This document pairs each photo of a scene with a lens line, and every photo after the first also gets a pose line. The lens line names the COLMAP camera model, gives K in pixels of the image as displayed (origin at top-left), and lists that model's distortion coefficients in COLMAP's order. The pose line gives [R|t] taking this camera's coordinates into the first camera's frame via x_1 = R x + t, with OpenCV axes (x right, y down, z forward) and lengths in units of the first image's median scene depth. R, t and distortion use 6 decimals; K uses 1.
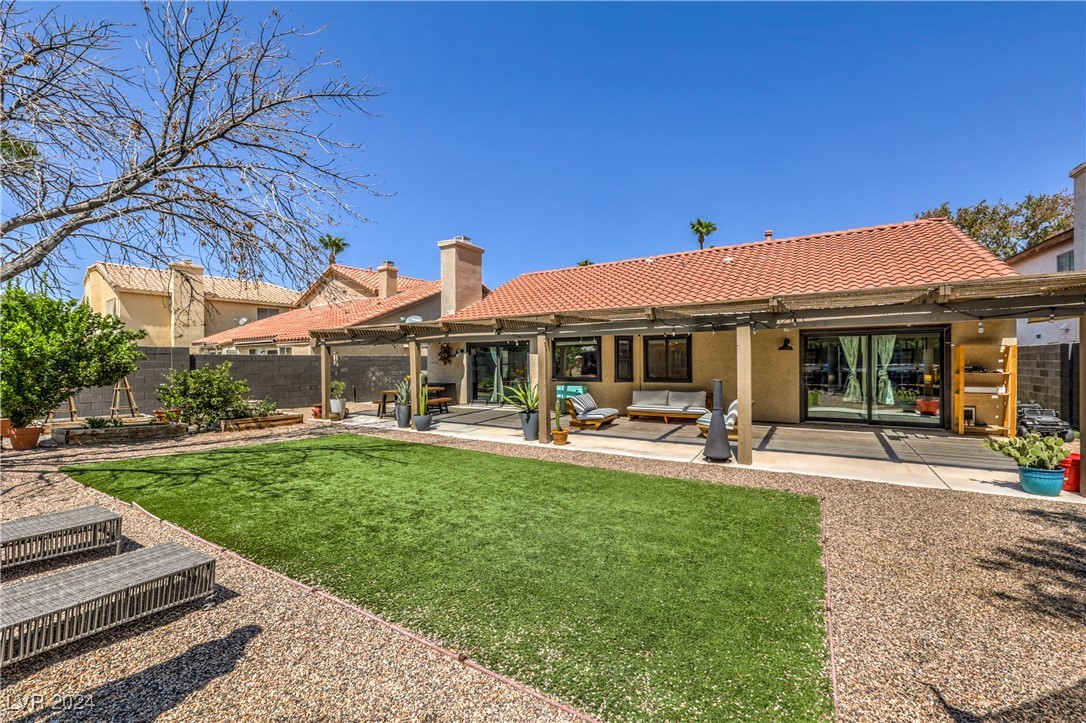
lens RADIAL K [[445.4, 0, 542.5], [0, 445.4, 361.5], [0, 0, 1]] dist [-0.002976, -0.000169]
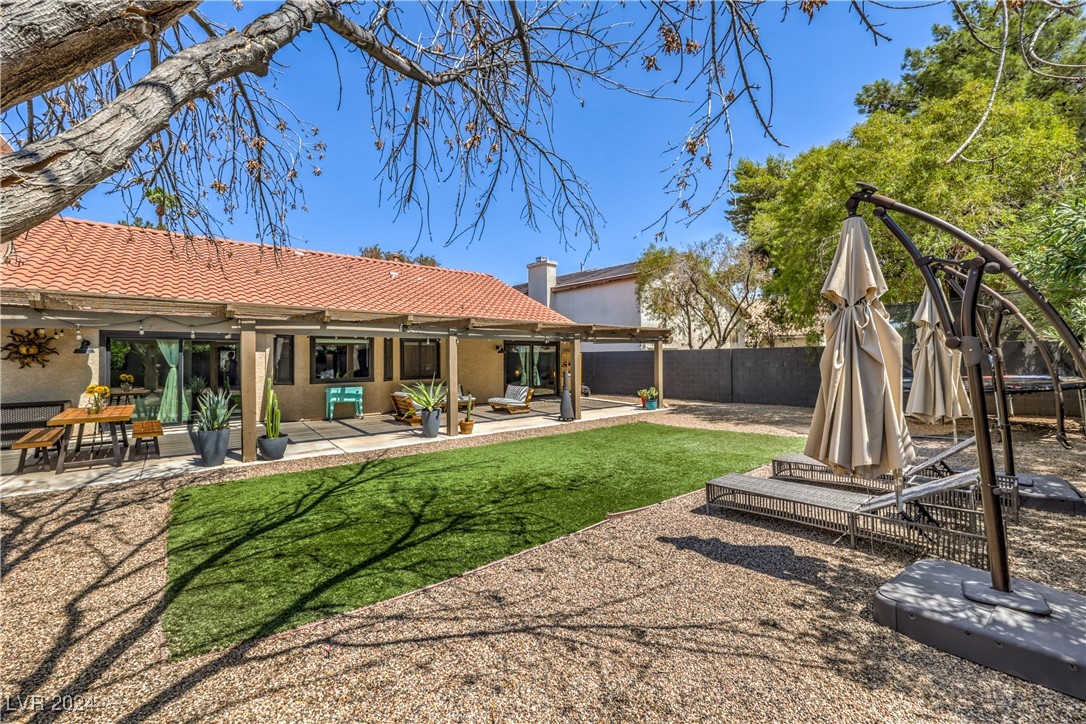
lens RADIAL K [[445.4, 0, 538.6], [0, 445.4, 364.1], [0, 0, 1]] dist [-0.002976, -0.000169]
pose [[0.336023, 0.001641, 0.941852, -0.668649], [0.012577, 0.999902, -0.006229, 0.017350], [-0.941770, 0.013939, 0.335969, 0.326660]]
